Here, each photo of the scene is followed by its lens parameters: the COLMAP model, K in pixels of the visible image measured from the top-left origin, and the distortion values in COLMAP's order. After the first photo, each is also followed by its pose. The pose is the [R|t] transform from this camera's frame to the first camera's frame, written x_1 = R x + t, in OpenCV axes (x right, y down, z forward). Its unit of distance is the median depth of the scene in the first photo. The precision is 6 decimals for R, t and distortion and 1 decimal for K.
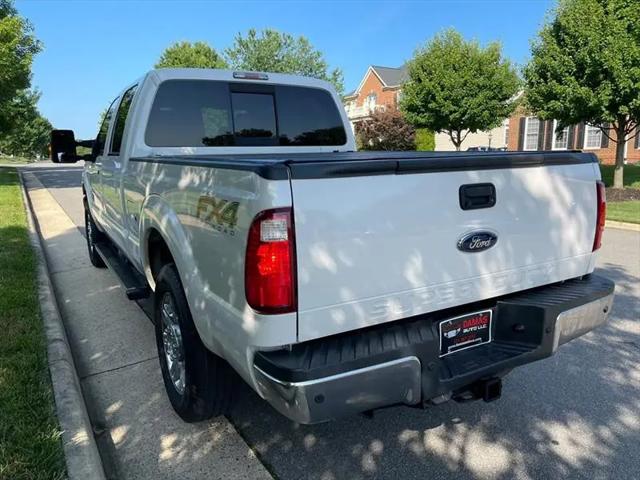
lens RADIAL K [[498.5, 0, 329.9], [0, 498.5, 241.4], [0, 0, 1]] dist [0.075984, -0.113239]
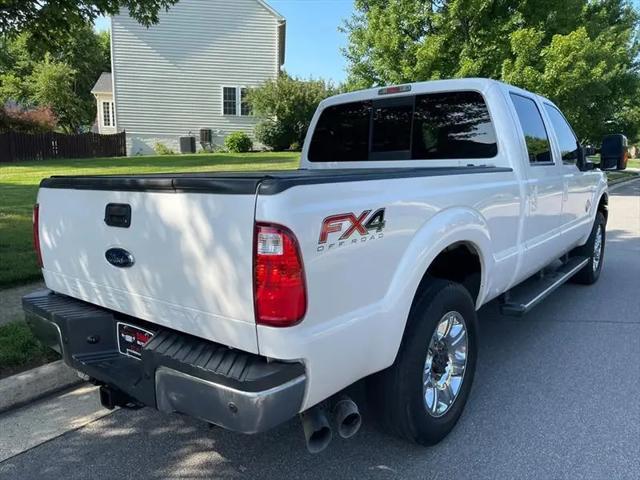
lens RADIAL K [[498.5, 0, 317.9], [0, 498.5, 251.4], [0, 0, 1]] dist [0.075984, -0.113239]
pose [[0.348938, 0.164154, -0.922657, 0.999139], [-0.155028, 0.981086, 0.115920, -0.141604], [0.924234, 0.102589, 0.367787, 0.696634]]
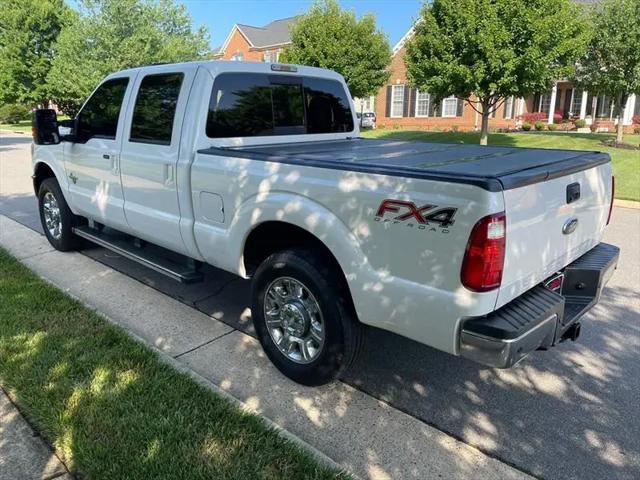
lens RADIAL K [[498.5, 0, 326.8], [0, 498.5, 237.3], [0, 0, 1]] dist [0.075984, -0.113239]
pose [[0.961083, -0.049414, 0.271803, -0.498693], [0.030504, 0.996839, 0.073365, -0.062523], [-0.274569, -0.062219, 0.959552, -0.090848]]
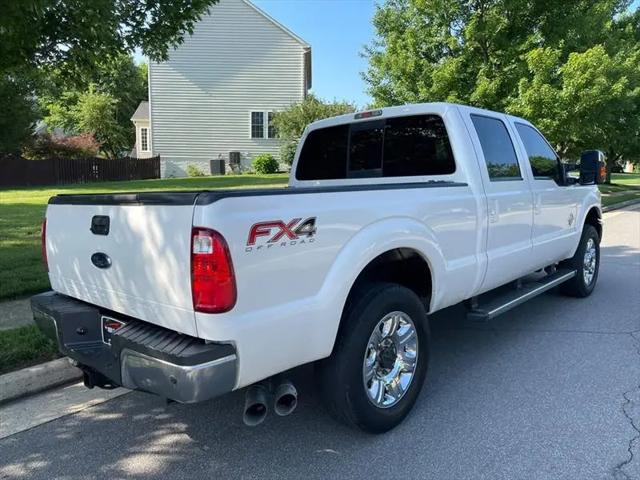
lens RADIAL K [[498.5, 0, 306.4], [0, 498.5, 242.3], [0, 0, 1]] dist [0.075984, -0.113239]
pose [[0.266451, 0.110996, -0.957436, 1.160953], [-0.146939, 0.986414, 0.073463, -0.151507], [0.952582, 0.121110, 0.279140, 0.794611]]
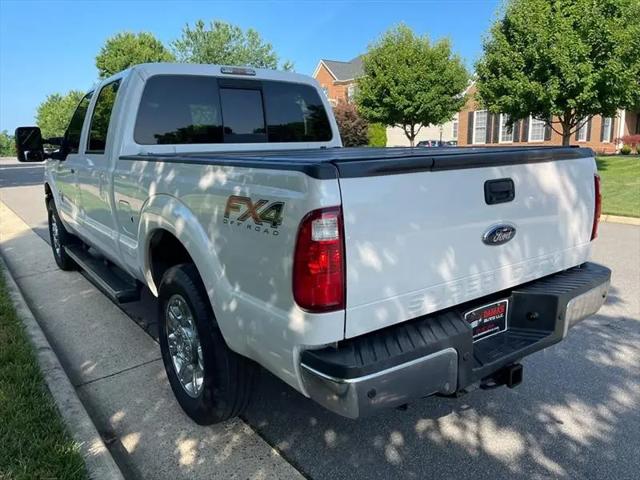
lens RADIAL K [[498.5, 0, 330.6], [0, 498.5, 241.1], [0, 0, 1]] dist [0.075984, -0.113239]
pose [[0.994864, -0.026928, 0.097569, -0.109095], [0.025848, 0.999590, 0.012312, -0.006058], [-0.097861, -0.009727, 0.995153, -0.000360]]
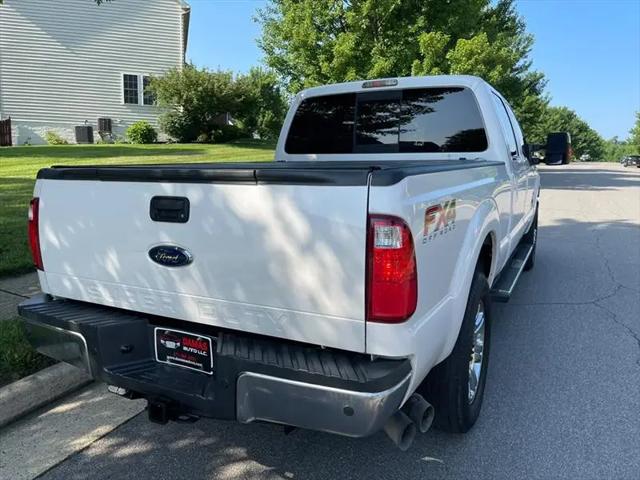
lens RADIAL K [[498.5, 0, 312.6], [0, 498.5, 241.7], [0, 0, 1]] dist [0.075984, -0.113239]
pose [[0.521255, 0.148803, -0.840328, 0.873313], [-0.151880, 0.985137, 0.080234, -0.102534], [0.839777, 0.085807, 0.536107, 0.497189]]
